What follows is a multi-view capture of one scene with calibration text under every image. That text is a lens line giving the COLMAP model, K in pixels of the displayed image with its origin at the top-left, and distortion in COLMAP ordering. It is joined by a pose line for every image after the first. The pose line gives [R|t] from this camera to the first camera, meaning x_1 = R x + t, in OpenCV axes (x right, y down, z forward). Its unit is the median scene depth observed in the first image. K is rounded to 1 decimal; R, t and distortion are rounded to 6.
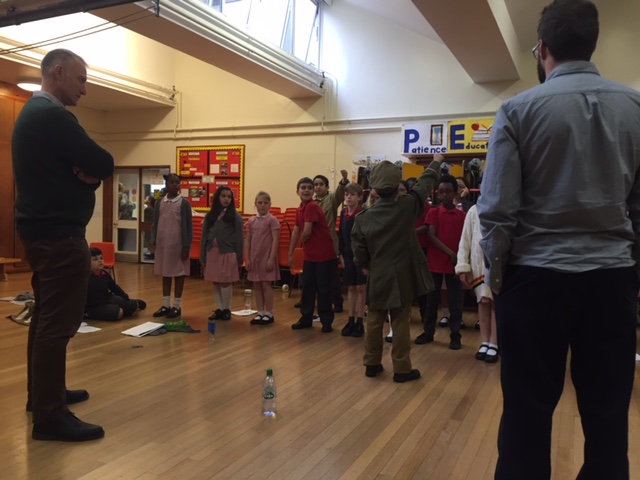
lens RADIAL K [[544.2, 0, 320.0], [0, 544.2, 240.0], [0, 0, 1]] dist [0.085814, -0.118983]
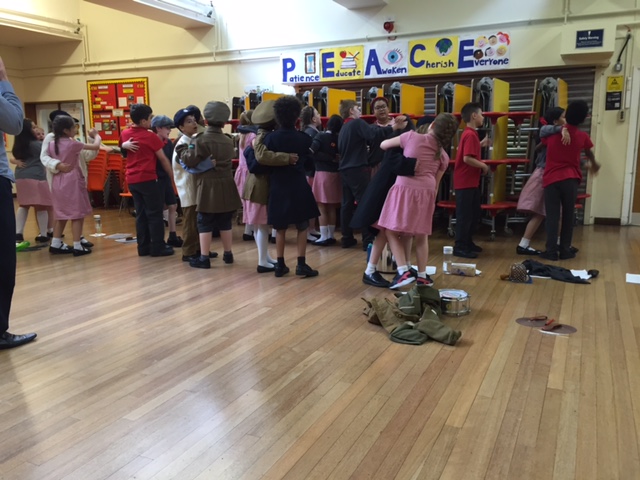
lens RADIAL K [[545.5, 0, 320.0], [0, 545.5, 240.0], [0, 0, 1]] dist [0.084460, -0.117946]
pose [[0.999465, -0.029432, -0.014275, 0.219891], [0.031020, 0.991285, 0.128030, 0.006782], [0.010383, -0.128405, 0.991667, -0.069457]]
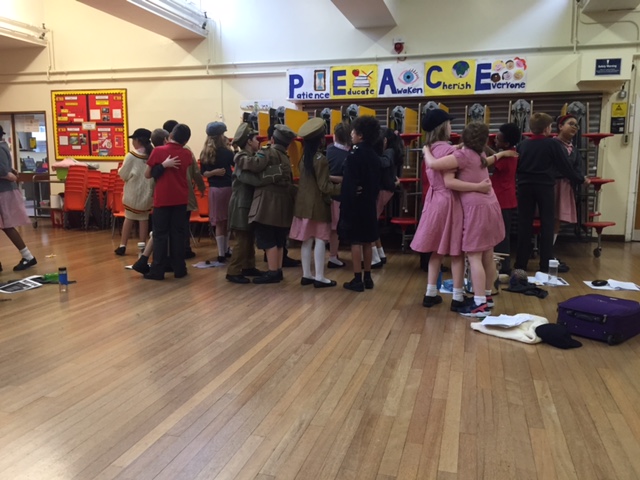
lens RADIAL K [[545.5, 0, 320.0], [0, 545.5, 240.0], [0, 0, 1]] dist [0.084460, -0.117946]
pose [[0.986446, -0.041929, 0.158637, 0.036170], [0.026476, 0.994805, 0.098300, 0.002748], [-0.161934, -0.092768, 0.982431, -0.027620]]
